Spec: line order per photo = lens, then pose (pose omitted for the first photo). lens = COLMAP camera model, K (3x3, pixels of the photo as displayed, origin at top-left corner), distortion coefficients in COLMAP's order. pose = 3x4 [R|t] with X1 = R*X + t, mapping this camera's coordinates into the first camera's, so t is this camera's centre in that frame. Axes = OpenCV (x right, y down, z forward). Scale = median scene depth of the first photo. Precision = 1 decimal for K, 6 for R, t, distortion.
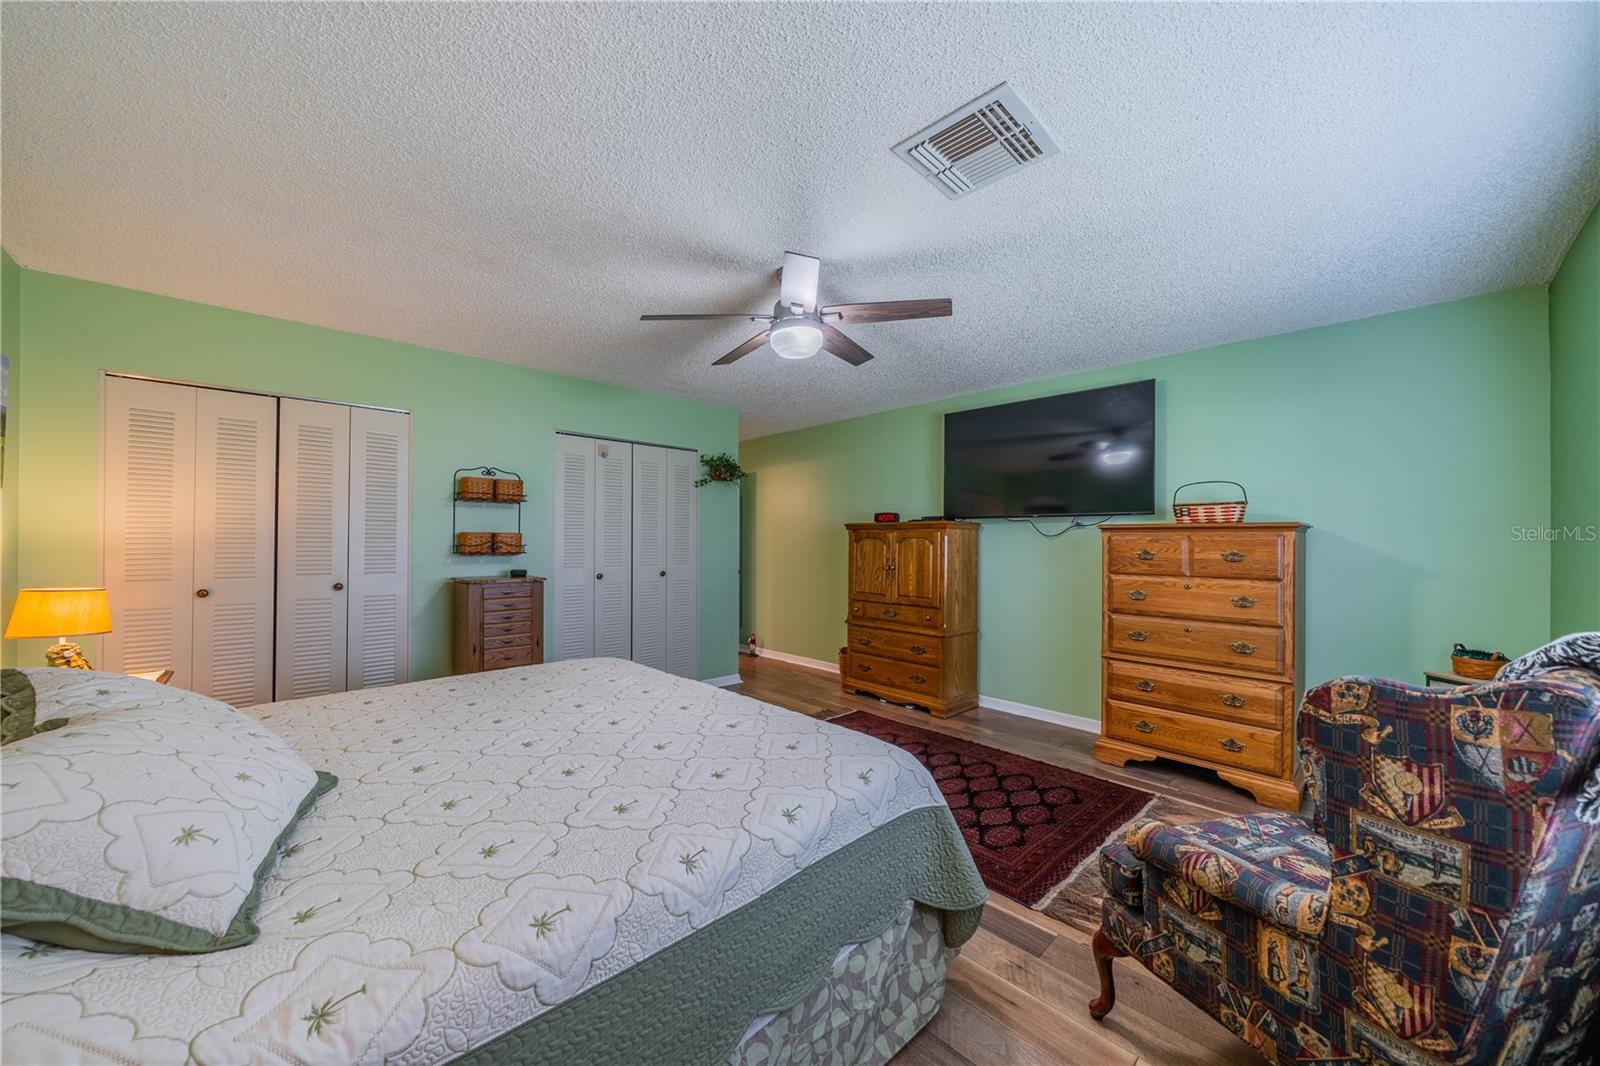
lens RADIAL K [[570.6, 0, 795.7], [0, 570.6, 537.3], [0, 0, 1]] dist [-0.002480, -0.000185]
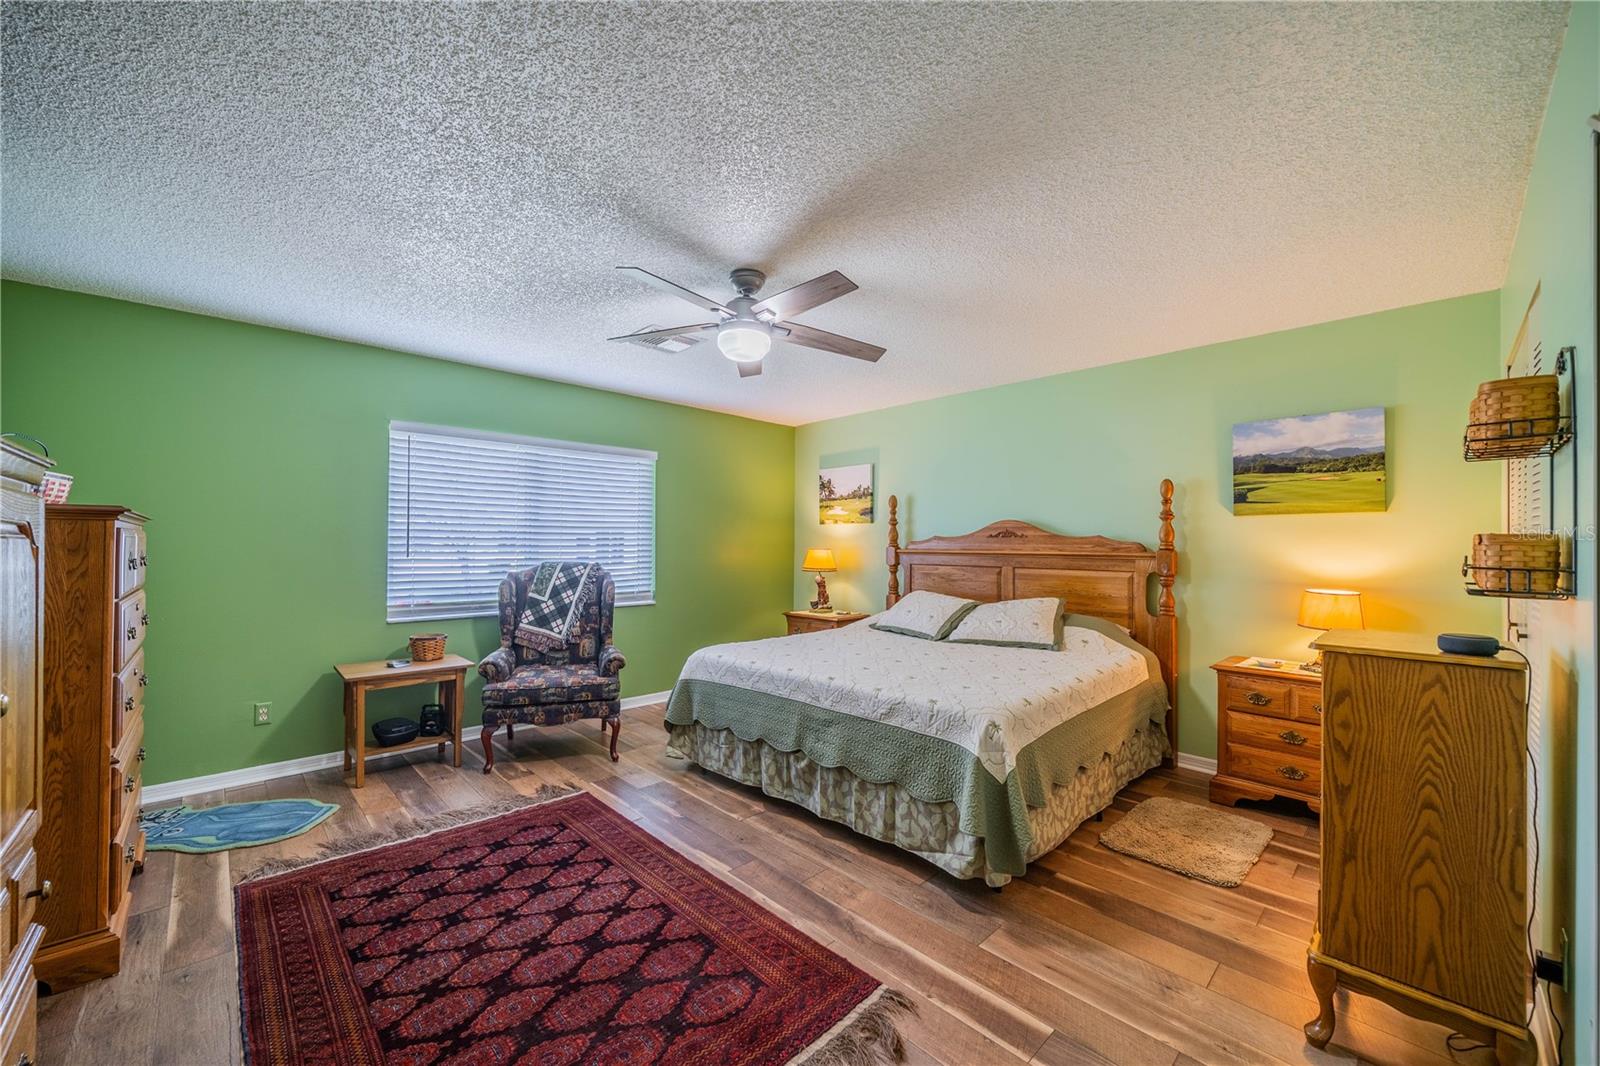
lens RADIAL K [[570.6, 0, 795.7], [0, 570.6, 537.3], [0, 0, 1]] dist [-0.002480, -0.000185]
pose [[-0.999968, -0.007945, -0.001323, -0.080960], [-0.007926, 0.999876, -0.013611, 0.008790], [0.001431, -0.013600, -0.999906, 1.768050]]
